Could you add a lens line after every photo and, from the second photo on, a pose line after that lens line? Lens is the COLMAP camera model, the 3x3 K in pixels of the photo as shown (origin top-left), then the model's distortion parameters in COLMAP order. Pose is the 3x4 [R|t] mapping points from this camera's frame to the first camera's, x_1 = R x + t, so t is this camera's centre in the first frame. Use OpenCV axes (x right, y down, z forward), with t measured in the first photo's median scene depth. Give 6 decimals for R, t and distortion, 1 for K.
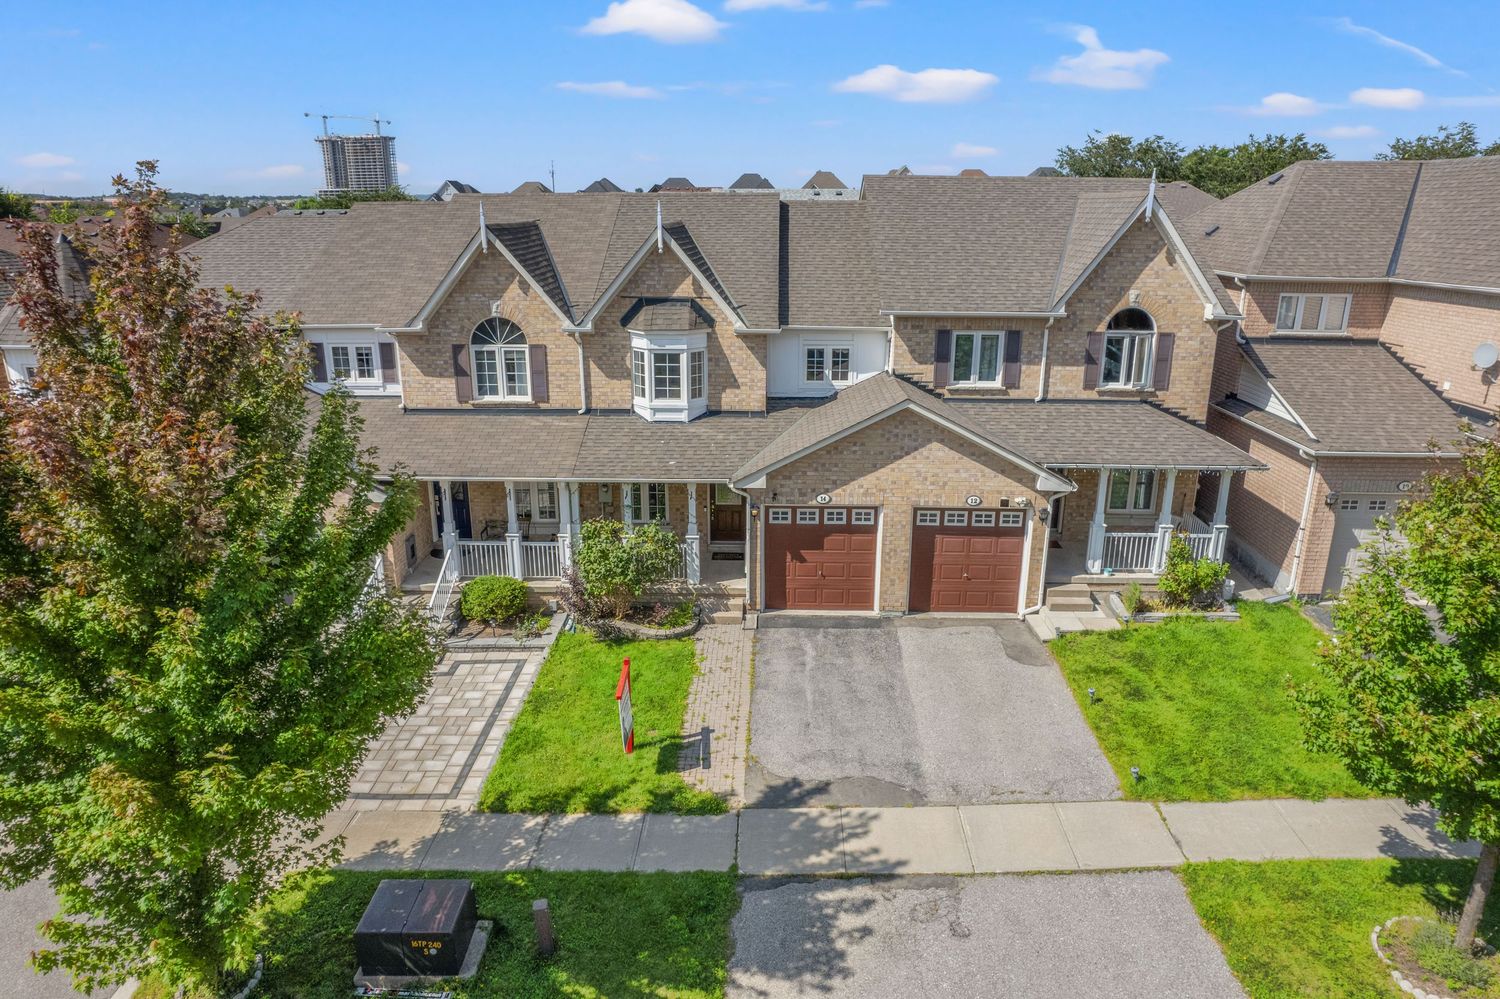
lens RADIAL K [[961.6, 0, 755.1], [0, 961.6, 502.8], [0, 0, 1]] dist [-0.079955, 0.070163]
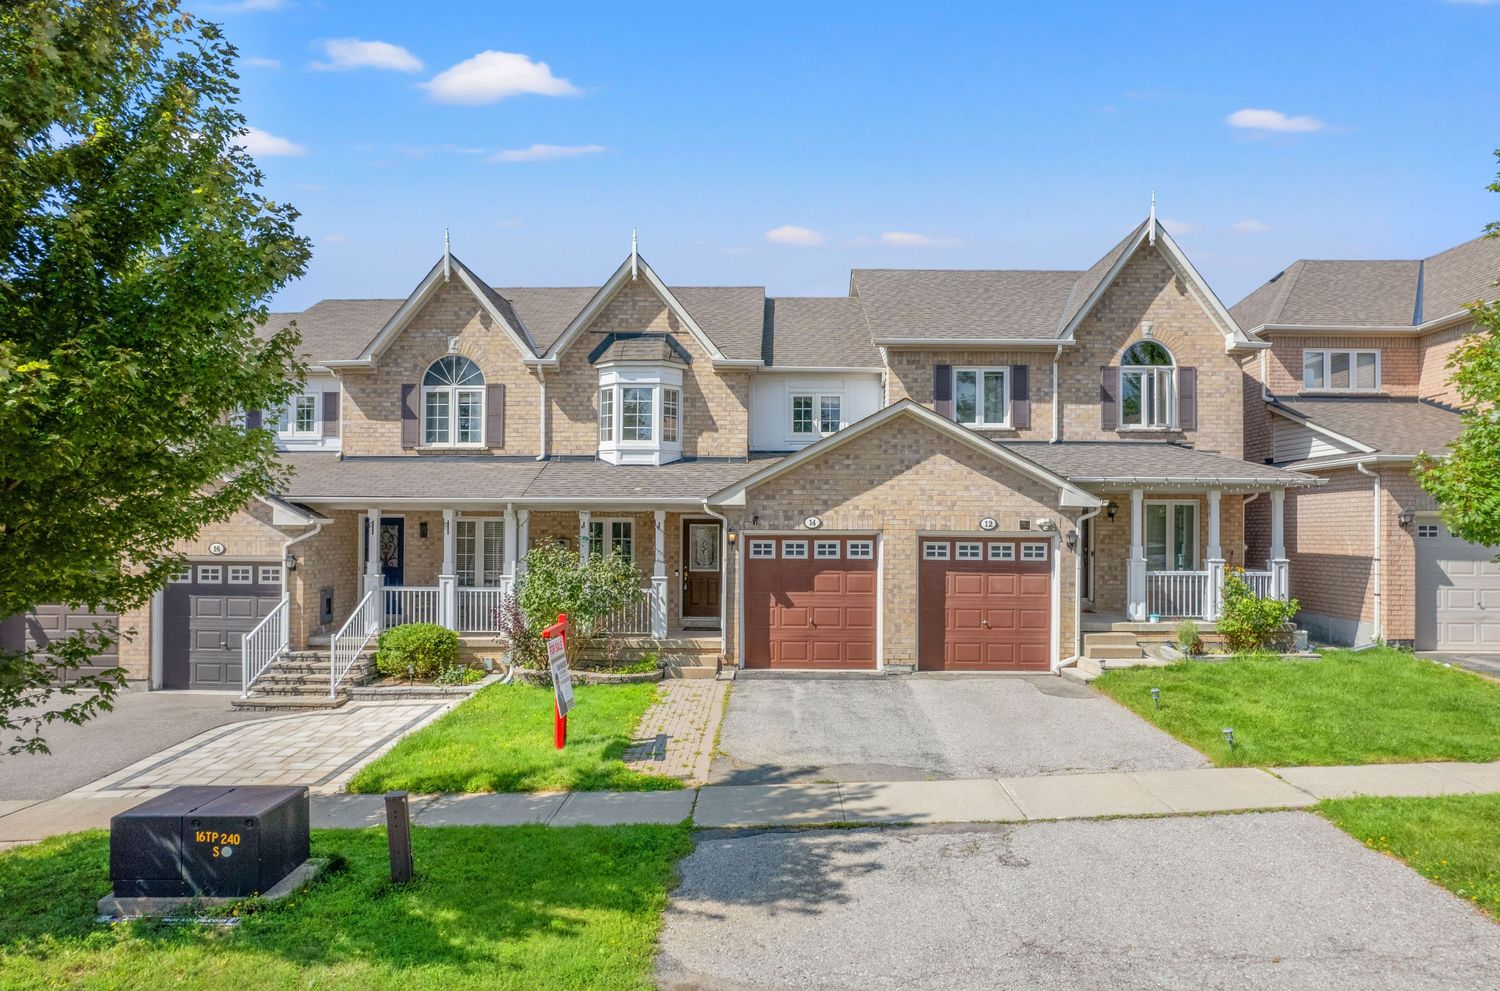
lens RADIAL K [[998.9, 0, 756.9], [0, 998.9, 520.2], [0, 0, 1]] dist [-0.081816, 0.075756]
pose [[0.999987, 0.002952, 0.004215, 0.017198], [-0.001502, 0.950874, -0.309576, 0.259293], [-0.004922, 0.309565, 0.950865, 0.149774]]
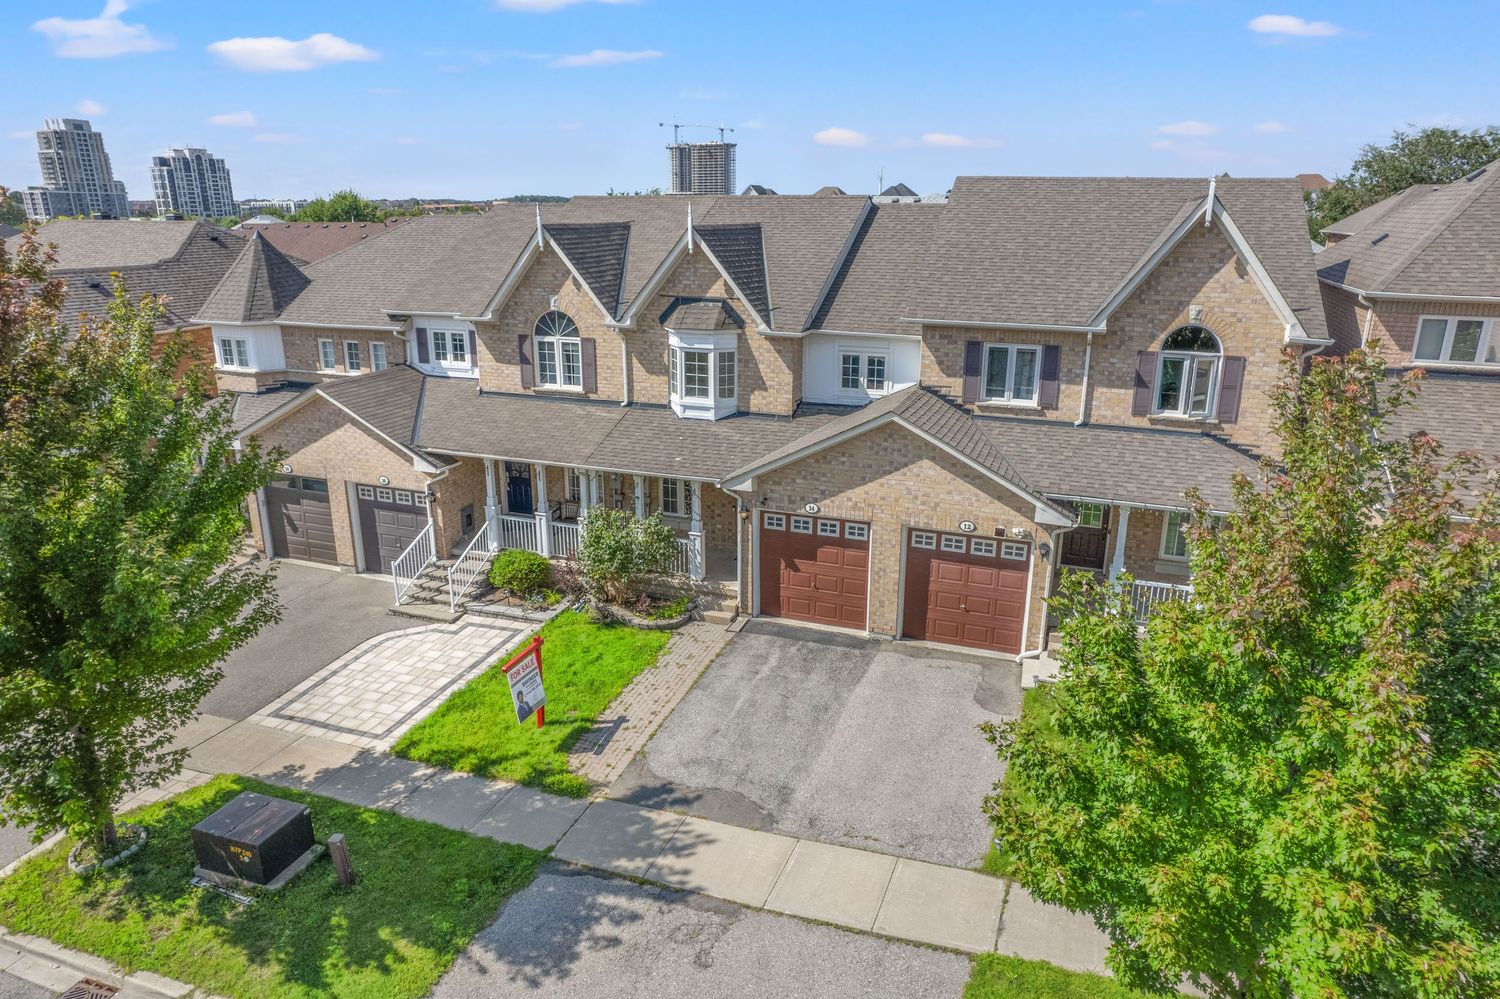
lens RADIAL K [[961.6, 0, 755.1], [0, 961.6, 502.8], [0, 0, 1]] dist [-0.079955, 0.070163]
pose [[0.945720, 0.096531, -0.310316, 0.306718], [-0.097991, 0.995127, 0.010921, -0.014298], [0.309859, 0.020080, 0.950571, 0.055924]]
